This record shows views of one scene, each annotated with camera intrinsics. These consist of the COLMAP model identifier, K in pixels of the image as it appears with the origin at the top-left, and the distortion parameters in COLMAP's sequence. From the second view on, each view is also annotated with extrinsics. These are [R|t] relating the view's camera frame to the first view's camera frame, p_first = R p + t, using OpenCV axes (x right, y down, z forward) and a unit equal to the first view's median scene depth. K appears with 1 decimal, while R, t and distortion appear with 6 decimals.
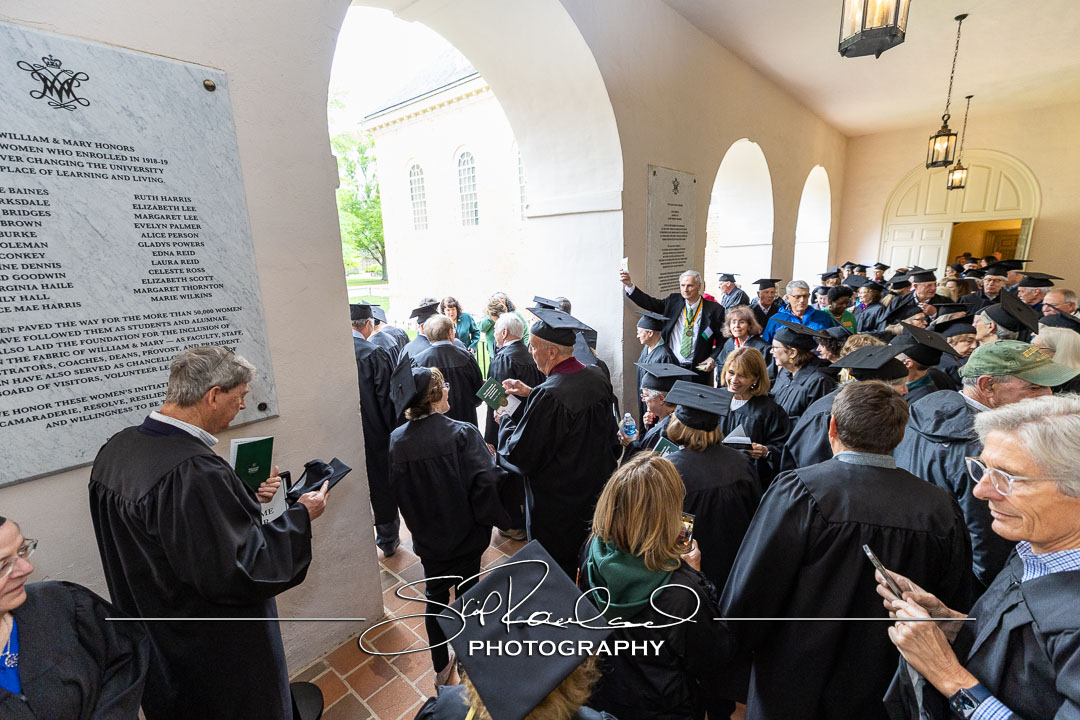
lens RADIAL K [[484.9, 0, 538.8], [0, 484.9, 356.4], [0, 0, 1]] dist [0.002082, 0.000289]
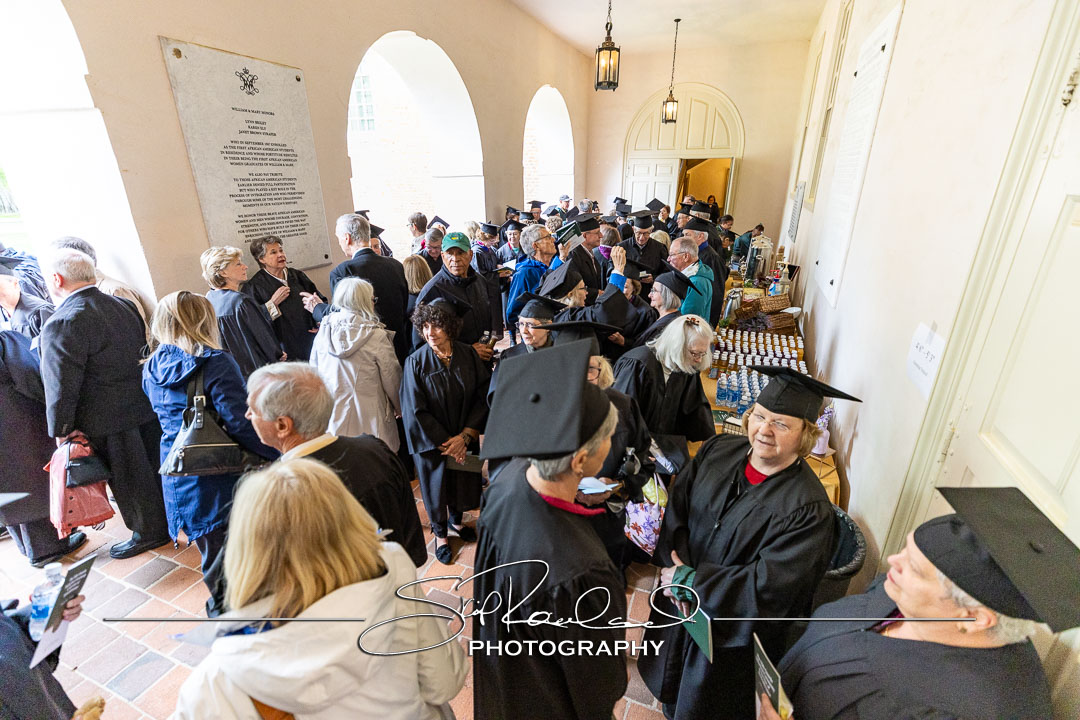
lens RADIAL K [[484.9, 0, 548.0], [0, 484.9, 364.4], [0, 0, 1]] dist [0.002082, 0.000289]
pose [[0.938104, -0.097779, 0.332266, 0.398330], [0.045883, 0.985952, 0.160601, -0.049539], [-0.343302, -0.135415, 0.929412, 0.166210]]
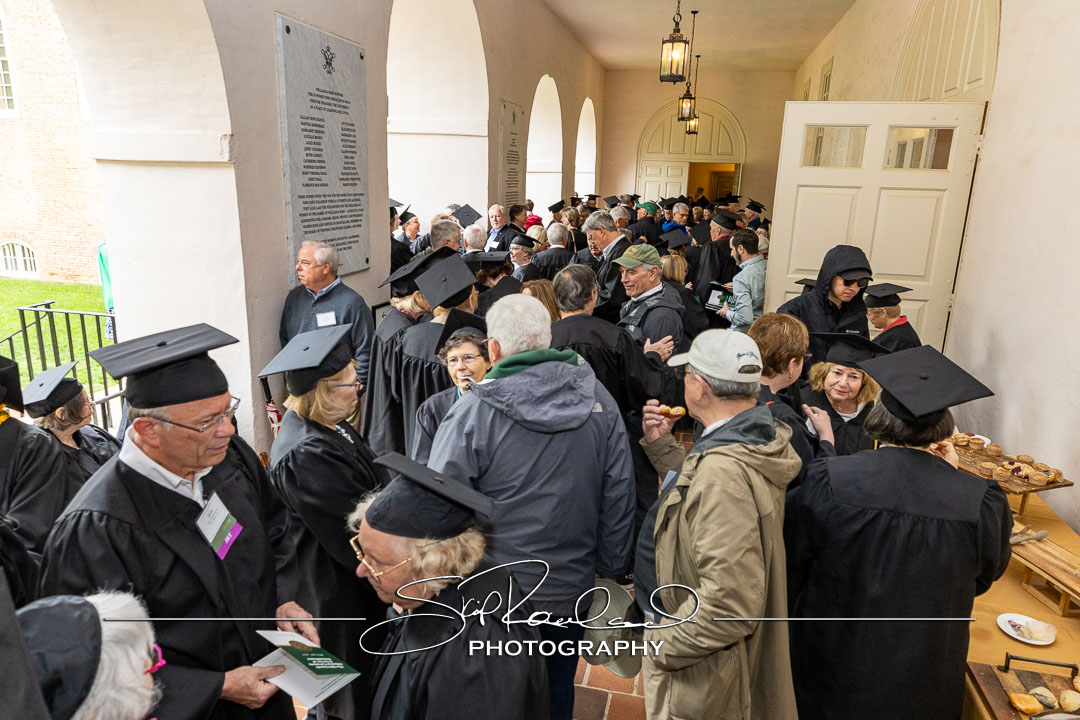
lens RADIAL K [[737.3, 0, 541.0], [0, 737.3, 361.6], [0, 0, 1]] dist [0.013685, 0.001266]
pose [[0.869351, -0.061395, 0.490366, -0.550325], [0.041288, 0.997807, 0.051729, 0.142722], [-0.492467, -0.024725, 0.869980, -0.577815]]
